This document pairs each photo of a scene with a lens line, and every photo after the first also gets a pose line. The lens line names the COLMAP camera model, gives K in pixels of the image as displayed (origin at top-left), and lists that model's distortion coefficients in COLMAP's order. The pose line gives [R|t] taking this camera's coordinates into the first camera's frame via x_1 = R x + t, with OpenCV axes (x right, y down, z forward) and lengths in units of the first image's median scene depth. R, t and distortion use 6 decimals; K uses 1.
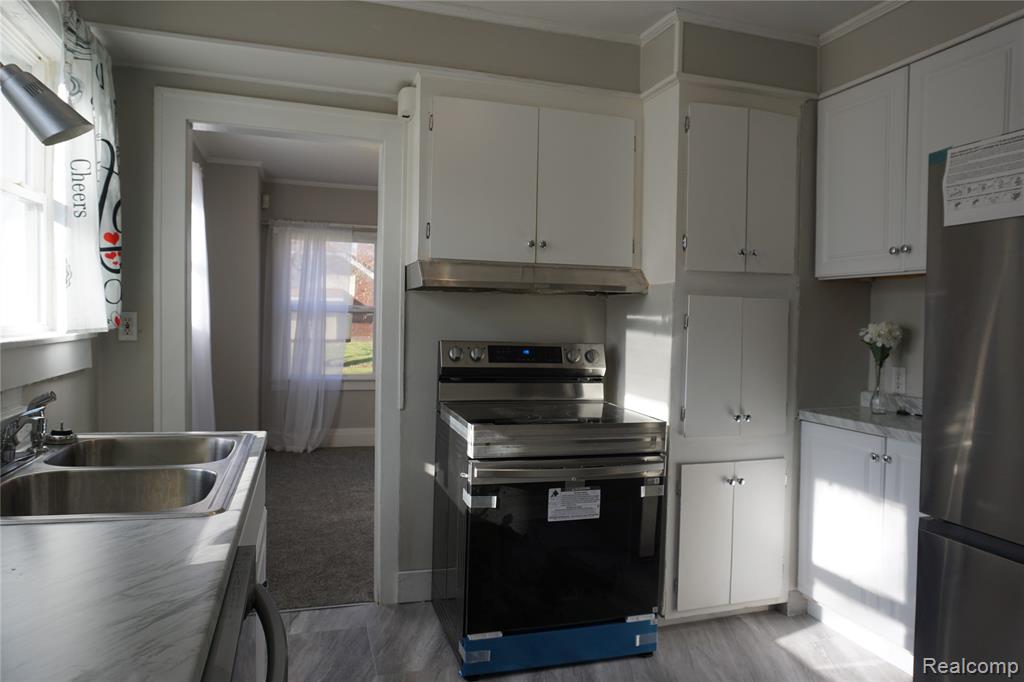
lens RADIAL K [[690.2, 0, 520.7], [0, 690.2, 335.9], [0, 0, 1]] dist [-0.043110, 0.026511]
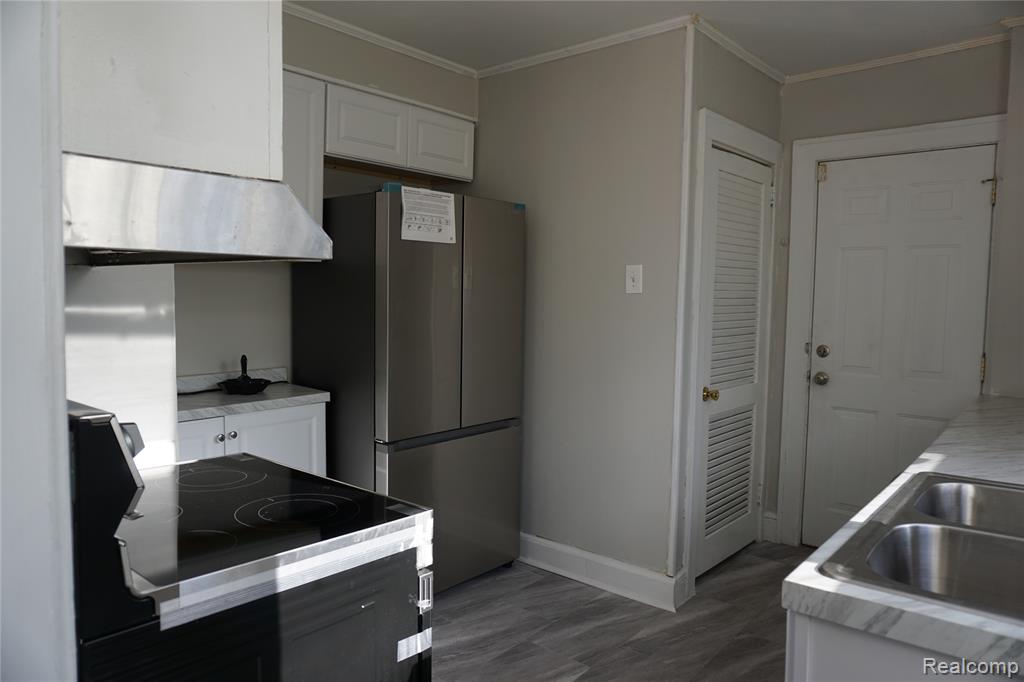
lens RADIAL K [[690.2, 0, 511.8], [0, 690.2, 341.7], [0, 0, 1]] dist [-0.043110, 0.026511]
pose [[-0.521279, -0.087651, 0.848873, -0.559448], [-0.006638, 0.995098, 0.098673, -0.067193], [-0.853360, 0.045801, -0.519306, 1.164314]]
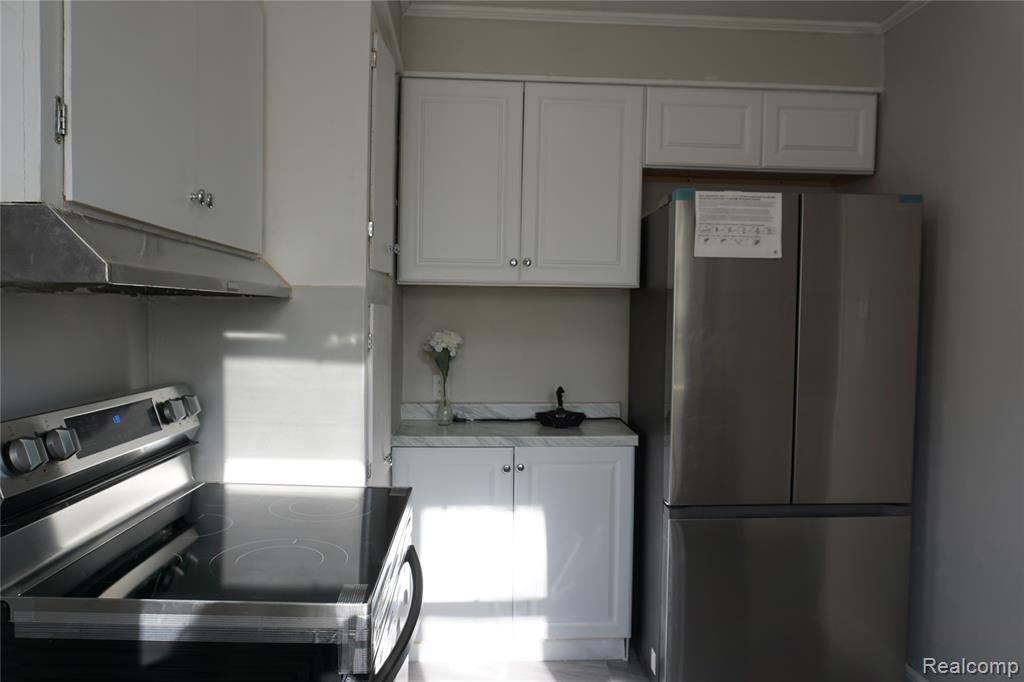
lens RADIAL K [[690.2, 0, 508.6], [0, 690.2, 345.3], [0, 0, 1]] dist [-0.043110, 0.026511]
pose [[0.262968, -0.059023, 0.962997, -0.447732], [0.015492, 0.998257, 0.056953, -0.060485], [-0.964680, -0.000058, 0.263424, 0.740476]]
